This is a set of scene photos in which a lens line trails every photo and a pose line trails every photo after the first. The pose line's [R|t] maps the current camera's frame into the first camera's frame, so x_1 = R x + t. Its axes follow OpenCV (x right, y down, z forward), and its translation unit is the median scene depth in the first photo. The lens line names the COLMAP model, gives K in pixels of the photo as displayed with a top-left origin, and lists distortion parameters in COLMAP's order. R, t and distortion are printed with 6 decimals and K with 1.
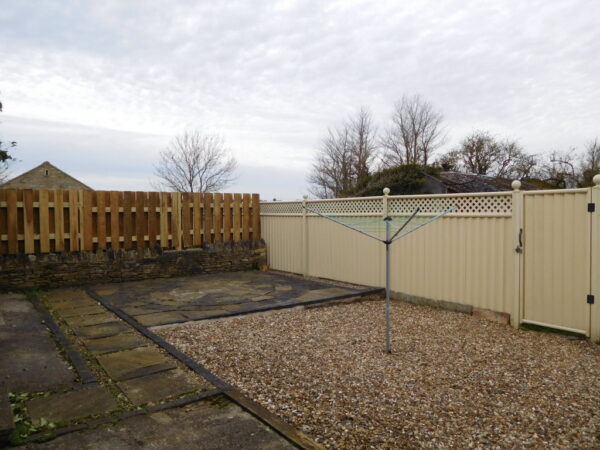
lens RADIAL K [[448.7, 0, 306.5], [0, 448.7, 227.2], [0, 0, 1]] dist [-0.007765, -0.001183]
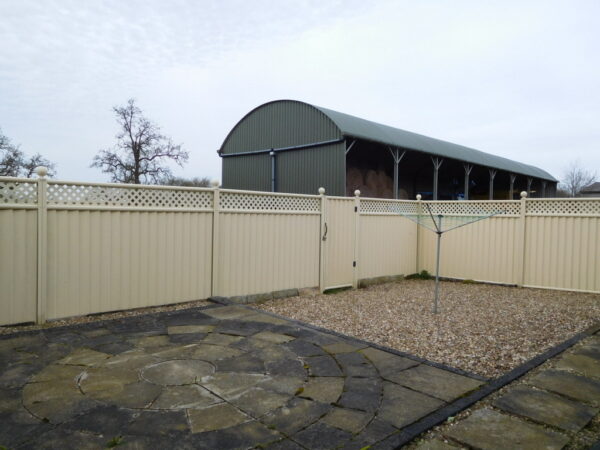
lens RADIAL K [[448.7, 0, 306.5], [0, 448.7, 227.2], [0, 0, 1]] dist [-0.007765, -0.001183]
pose [[-0.120133, -0.036877, 0.992073, -0.722647], [0.003782, 0.999286, 0.037603, -0.029031], [-0.992751, 0.008269, -0.119908, 0.984748]]
